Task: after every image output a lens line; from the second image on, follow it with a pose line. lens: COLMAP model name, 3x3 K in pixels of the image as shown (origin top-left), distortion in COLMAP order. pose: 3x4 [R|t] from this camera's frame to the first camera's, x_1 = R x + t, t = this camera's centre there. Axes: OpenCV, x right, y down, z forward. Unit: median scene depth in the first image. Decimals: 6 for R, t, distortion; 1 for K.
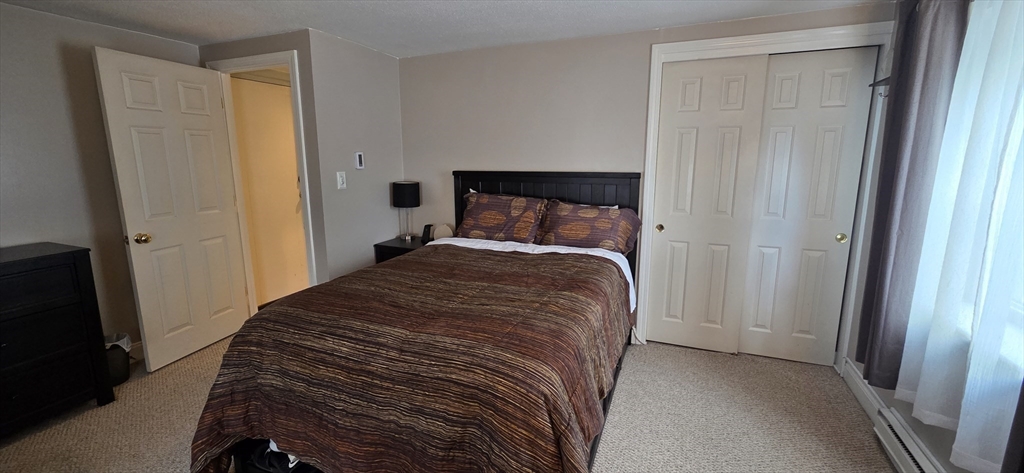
lens RADIAL K [[418.7, 0, 510.5], [0, 418.7, 230.2], [0, 0, 1]] dist [0.001617, 0.000093]
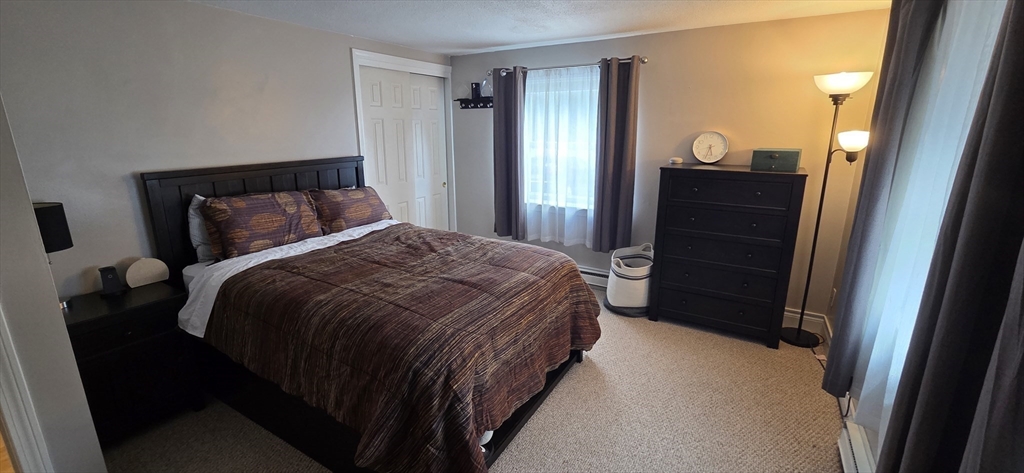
lens RADIAL K [[418.7, 0, 510.5], [0, 418.7, 230.2], [0, 0, 1]] dist [0.001617, 0.000093]
pose [[0.146501, -0.236884, 0.960429, -0.864298], [0.179039, 0.961219, 0.209769, -0.111957], [-0.972873, 0.141223, 0.183231, 0.410830]]
